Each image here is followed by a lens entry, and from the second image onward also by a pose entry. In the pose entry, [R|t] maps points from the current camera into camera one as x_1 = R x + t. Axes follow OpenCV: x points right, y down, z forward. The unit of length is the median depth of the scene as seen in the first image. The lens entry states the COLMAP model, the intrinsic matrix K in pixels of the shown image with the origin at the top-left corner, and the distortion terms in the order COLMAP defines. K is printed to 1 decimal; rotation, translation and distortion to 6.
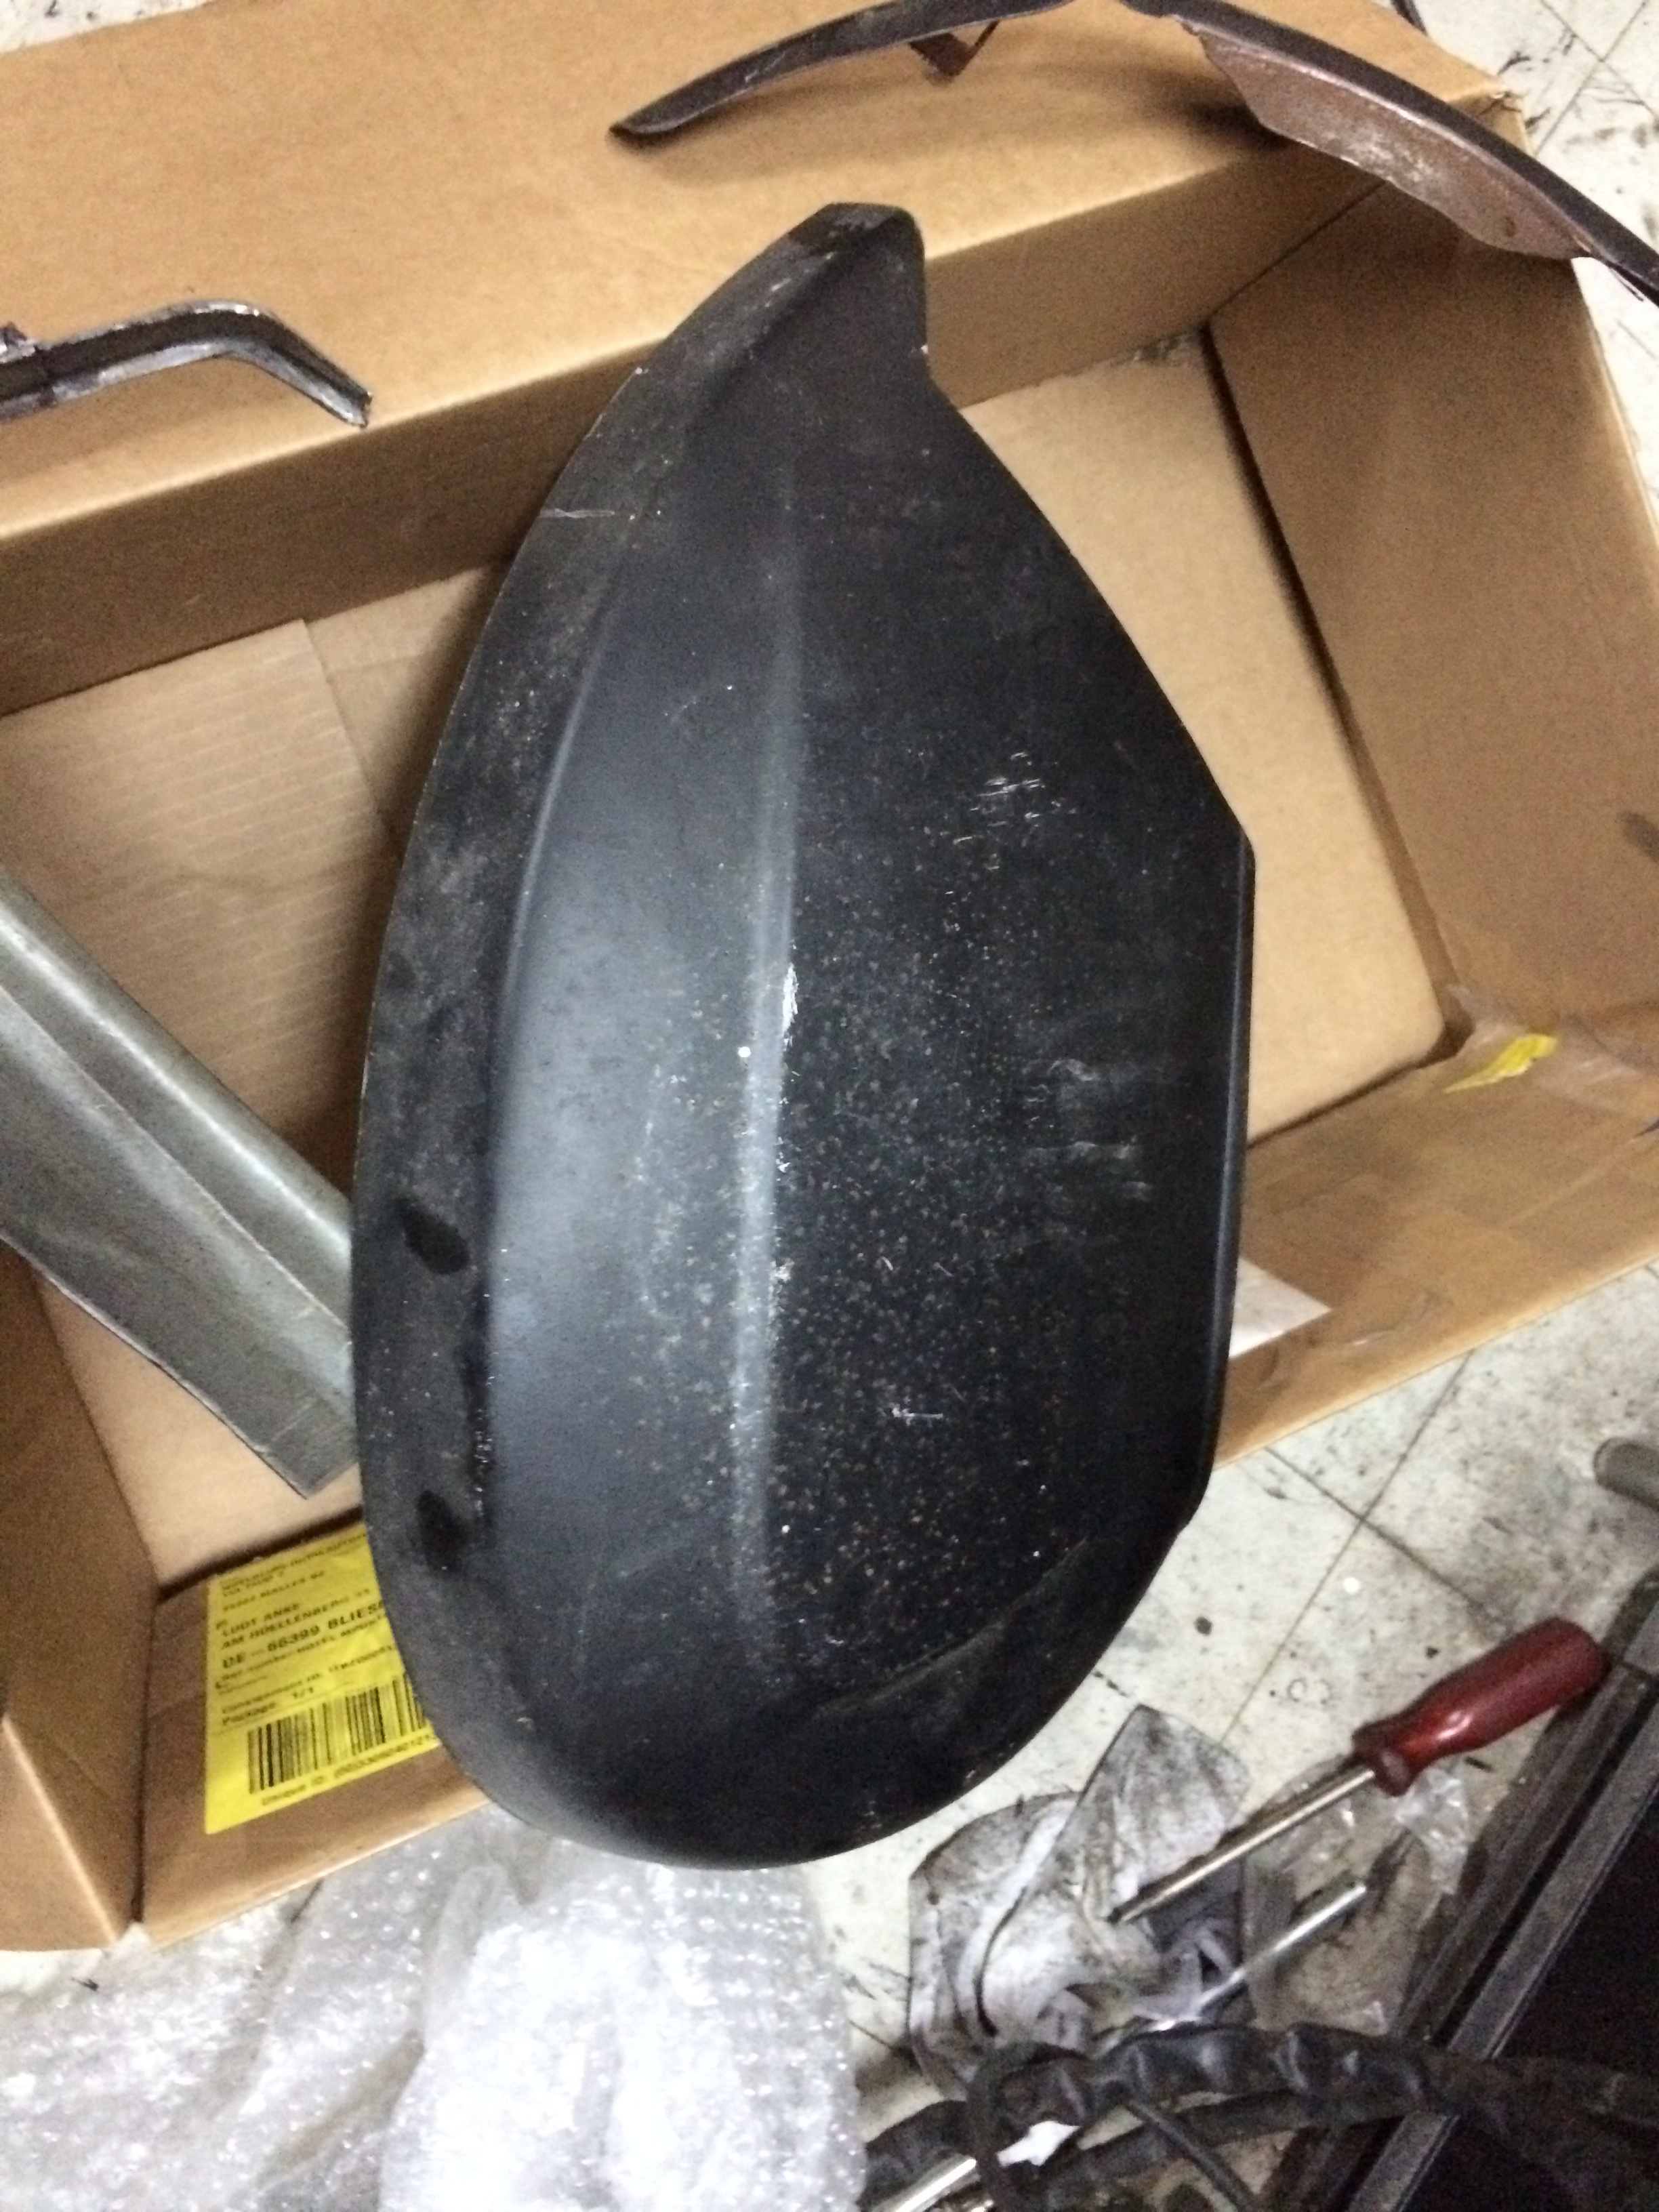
lens RADIAL K [[1917.4, 0, 866.7], [0, 1917.4, 1096.8], [0, 0, 1]] dist [0.078729, -0.132166]
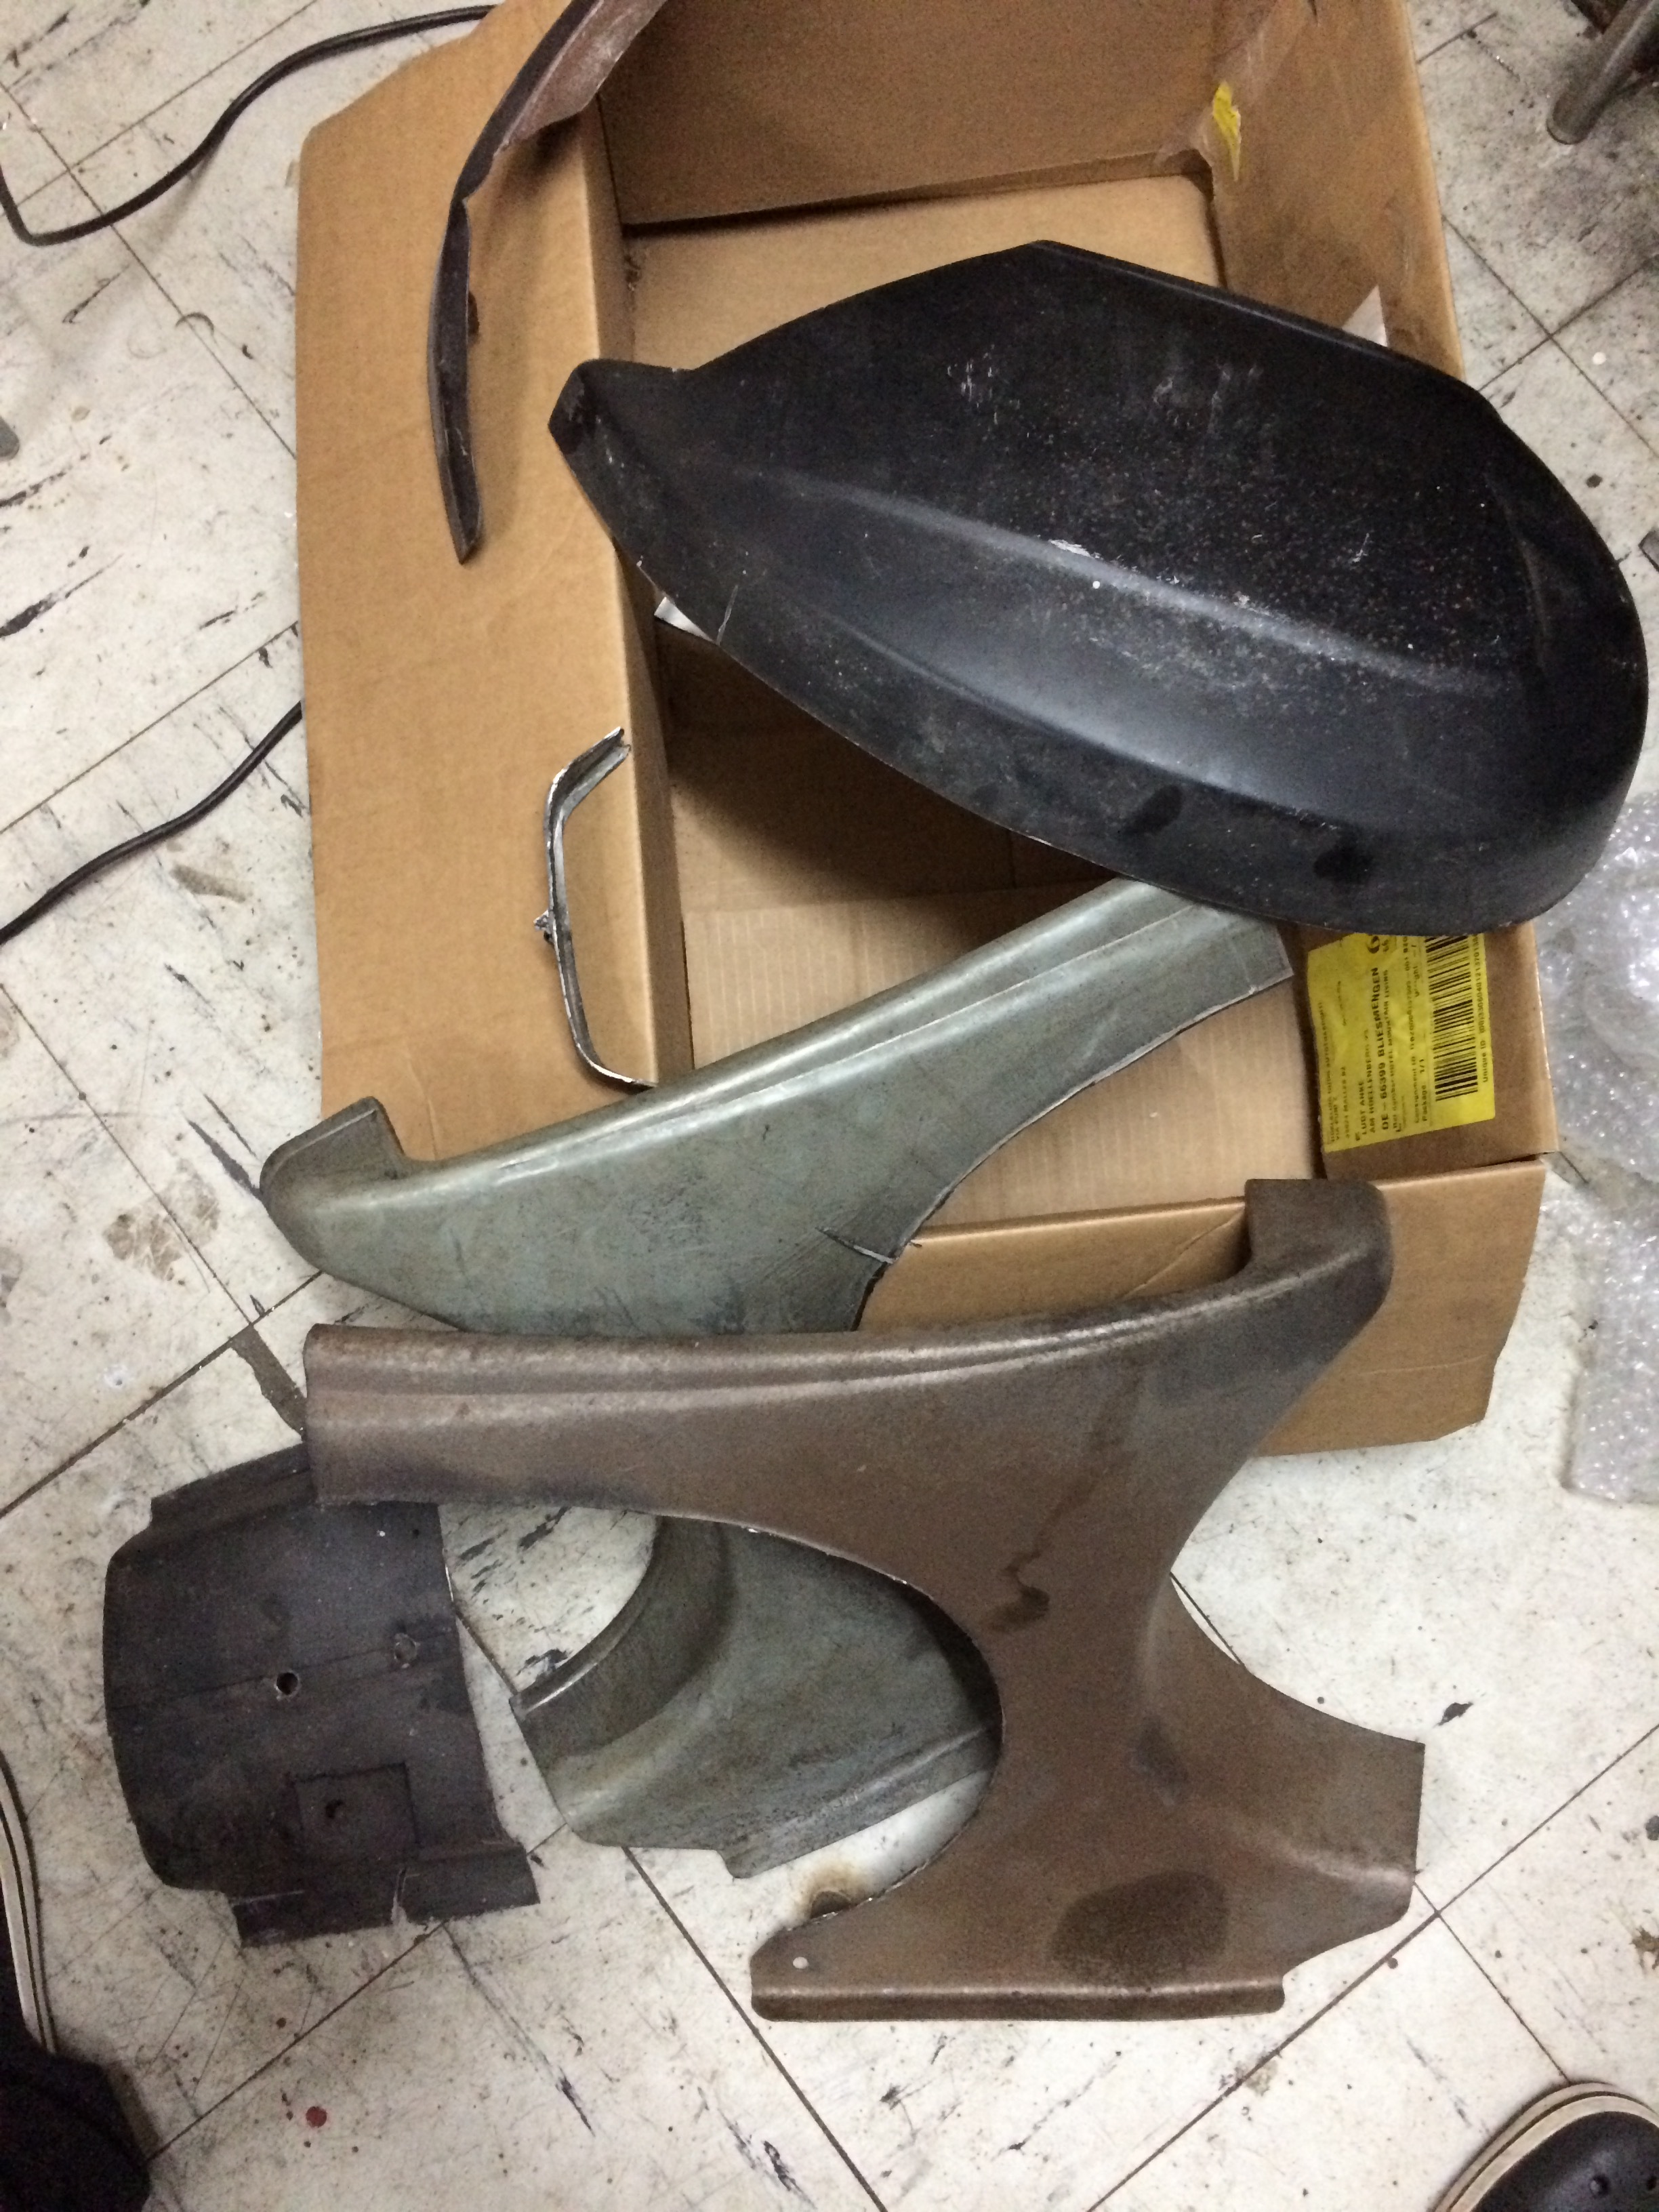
lens RADIAL K [[1881.8, 0, 838.3], [0, 1881.8, 1074.9], [0, 0, 1]] dist [0.088083, -0.135367]
pose [[0.262717, -0.957705, -0.117394, -0.264295], [0.959437, 0.272193, -0.073430, -0.002721], [0.102278, -0.093341, 0.990367, -0.469254]]
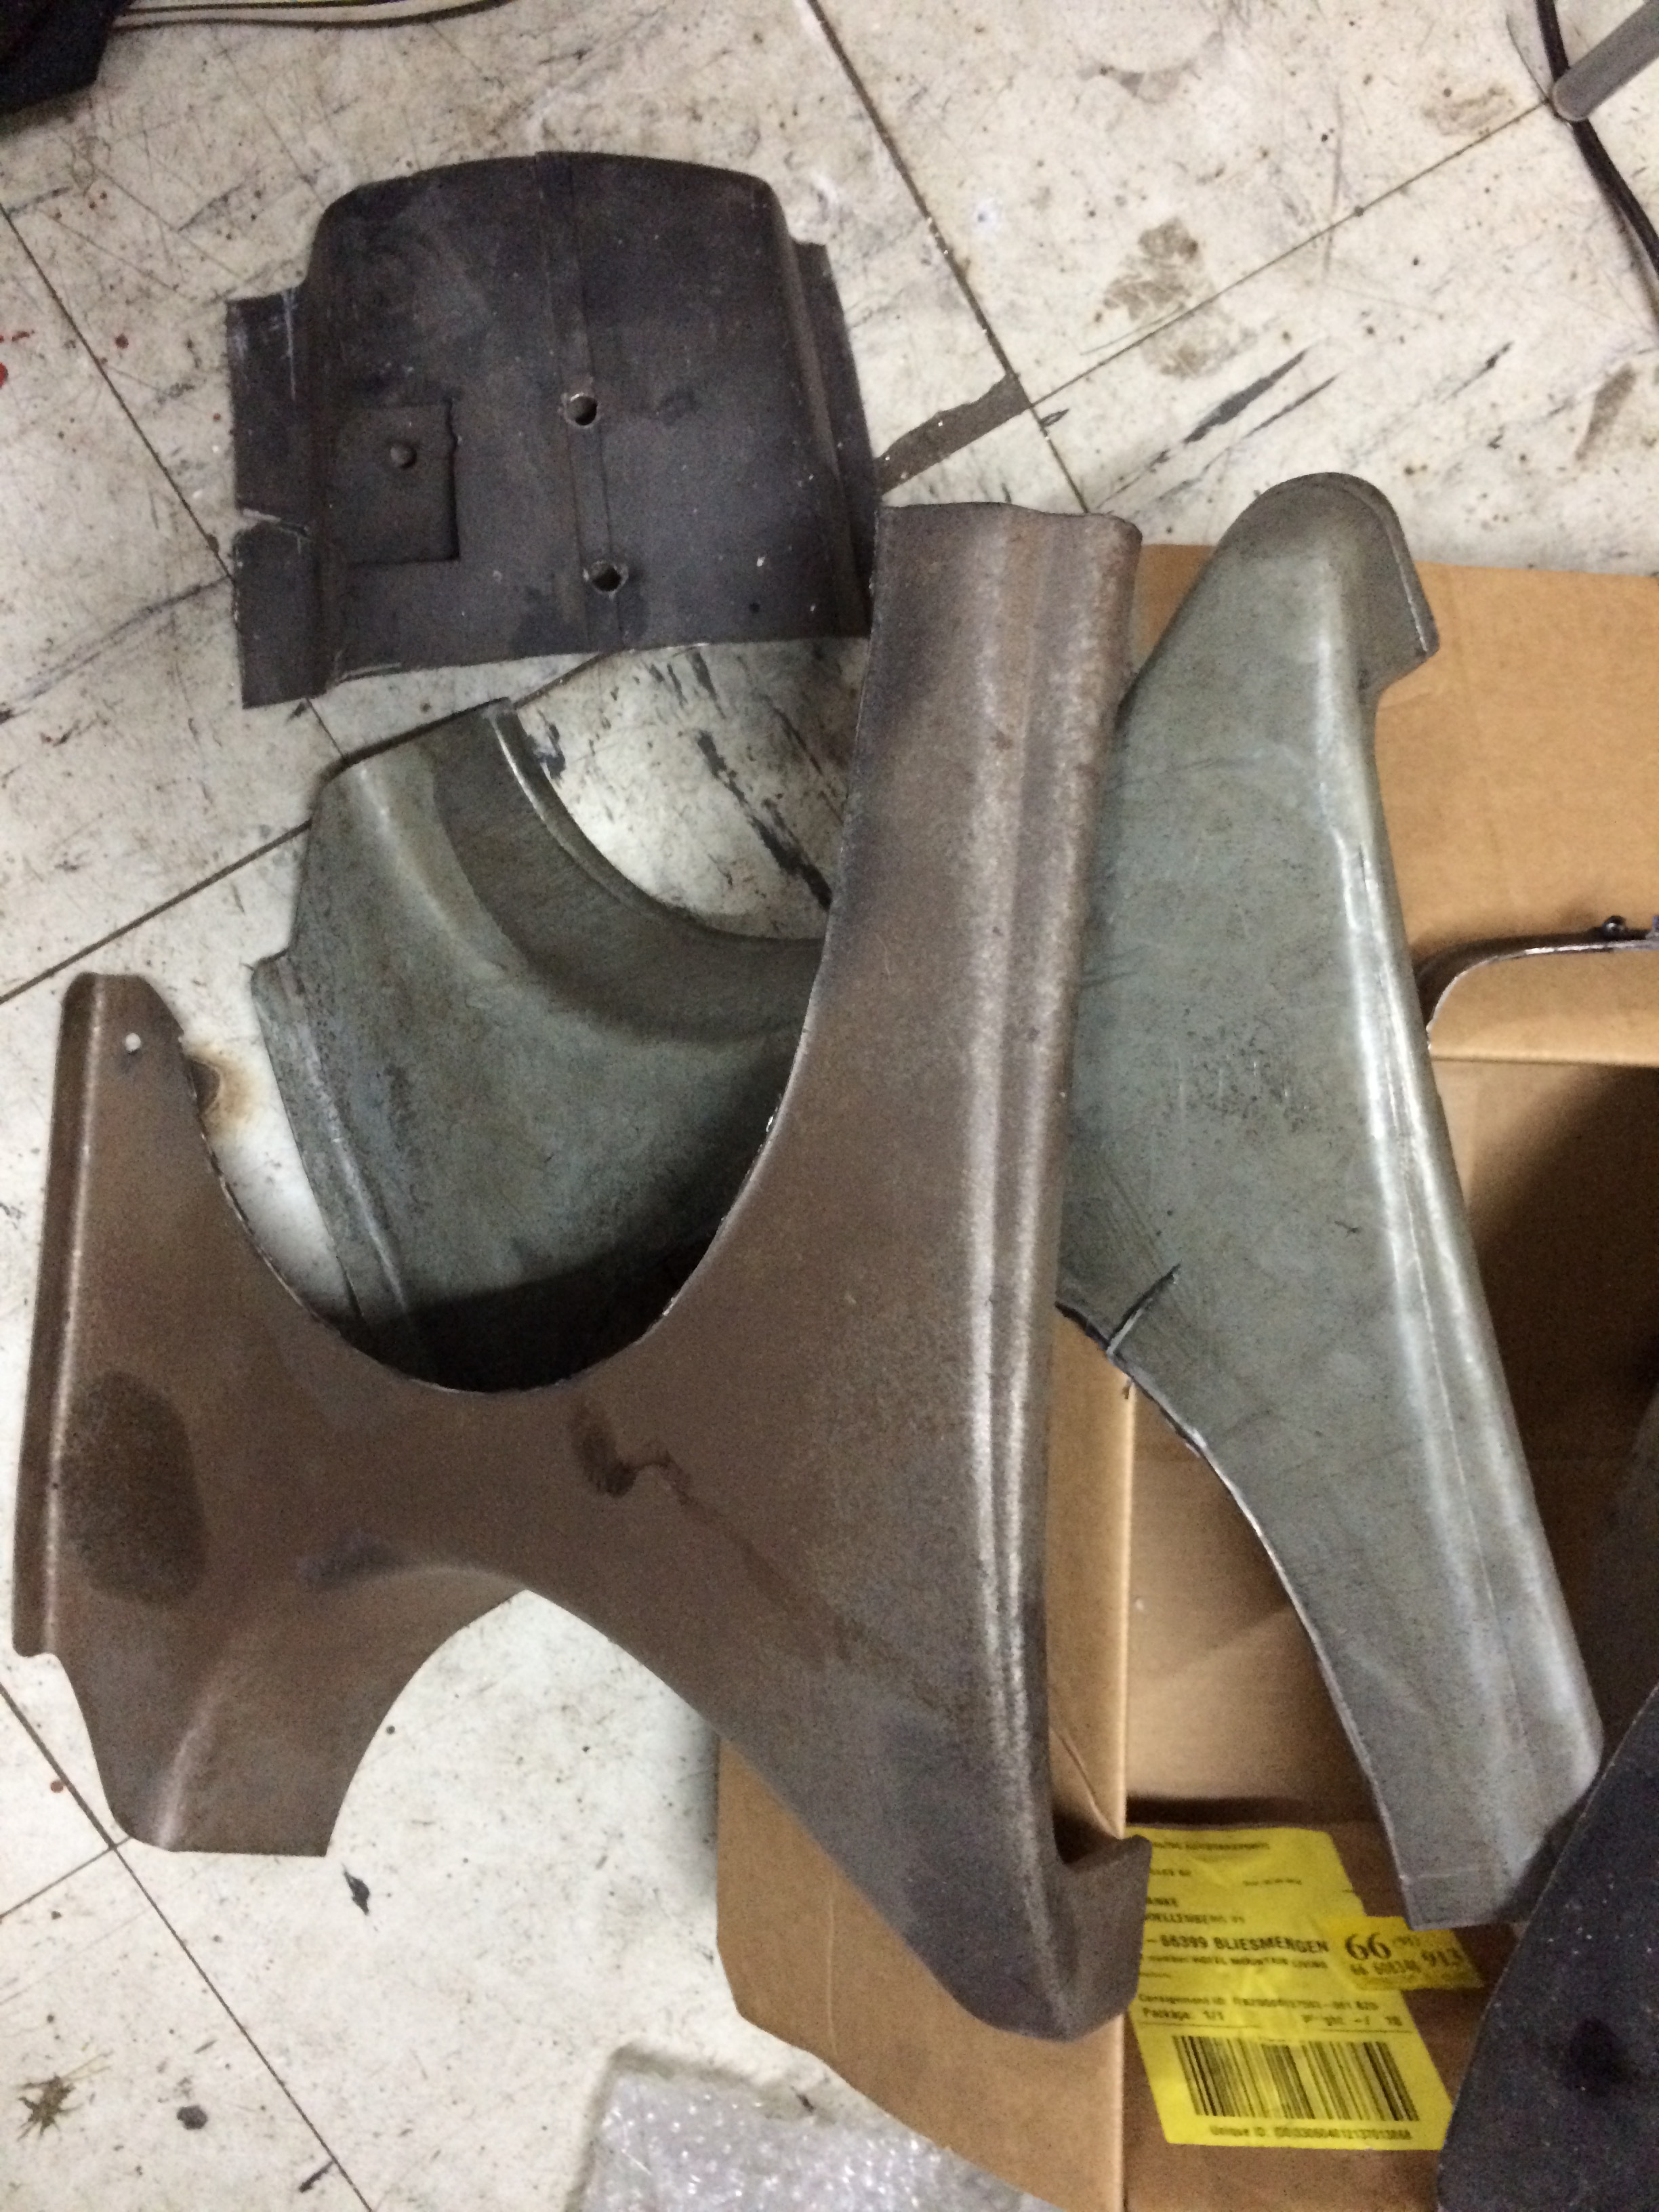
lens RADIAL K [[1917.4, 0, 866.7], [0, 1917.4, 1096.8], [0, 0, 1]] dist [0.078729, -0.132166]
pose [[0.914622, 0.389489, -0.108466, -0.595443], [-0.391849, 0.920029, -0.000487, -0.099980], [0.099602, 0.042947, 0.994100, -0.143780]]
